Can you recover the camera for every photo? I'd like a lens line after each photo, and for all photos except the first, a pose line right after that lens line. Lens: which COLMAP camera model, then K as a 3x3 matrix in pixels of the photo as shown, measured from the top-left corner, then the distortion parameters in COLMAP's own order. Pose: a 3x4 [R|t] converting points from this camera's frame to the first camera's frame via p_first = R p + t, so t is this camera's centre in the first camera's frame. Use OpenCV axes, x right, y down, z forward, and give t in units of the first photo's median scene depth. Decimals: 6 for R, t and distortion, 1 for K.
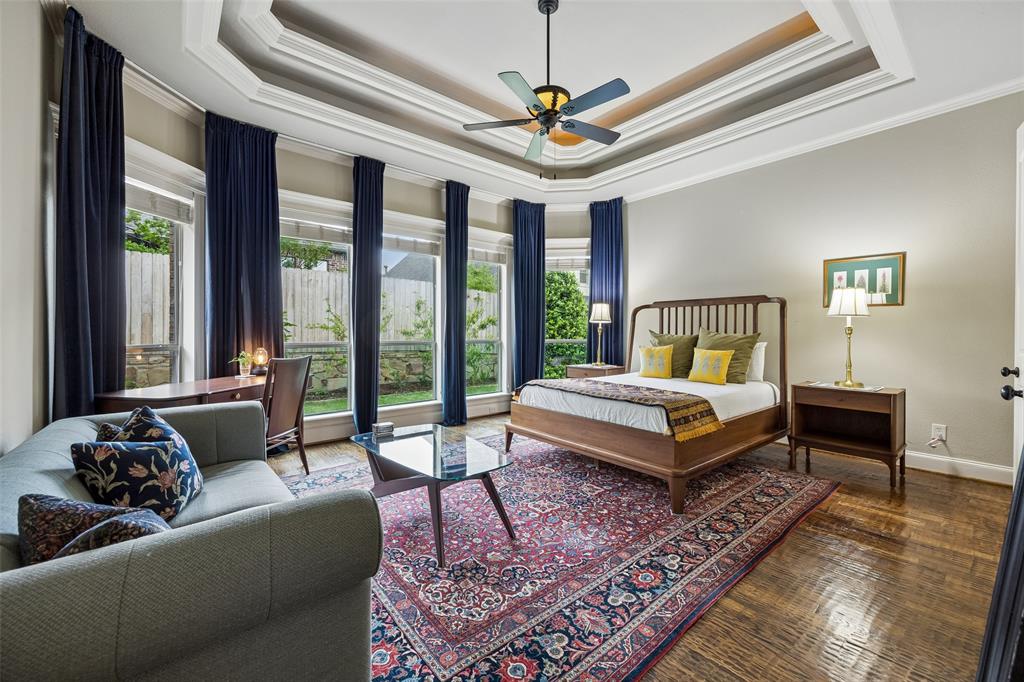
lens RADIAL K [[405.1, 0, 507.4], [0, 405.1, 336.8], [0, 0, 1]] dist [0.002548, -0.000068]
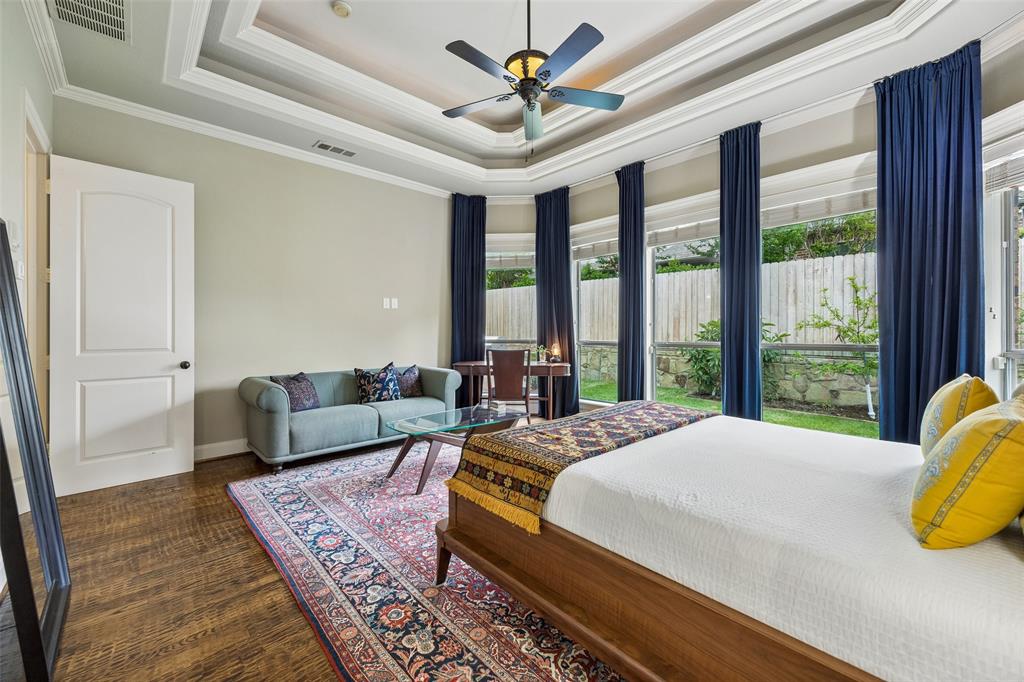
lens RADIAL K [[405.1, 0, 508.1], [0, 405.1, 333.9], [0, 0, 1]] dist [0.002548, -0.000068]
pose [[0.057979, 0.005692, -0.998302, 1.343461], [-0.010129, 0.999936, 0.005113, -0.019687], [0.998266, 0.009816, 0.058033, 1.251620]]
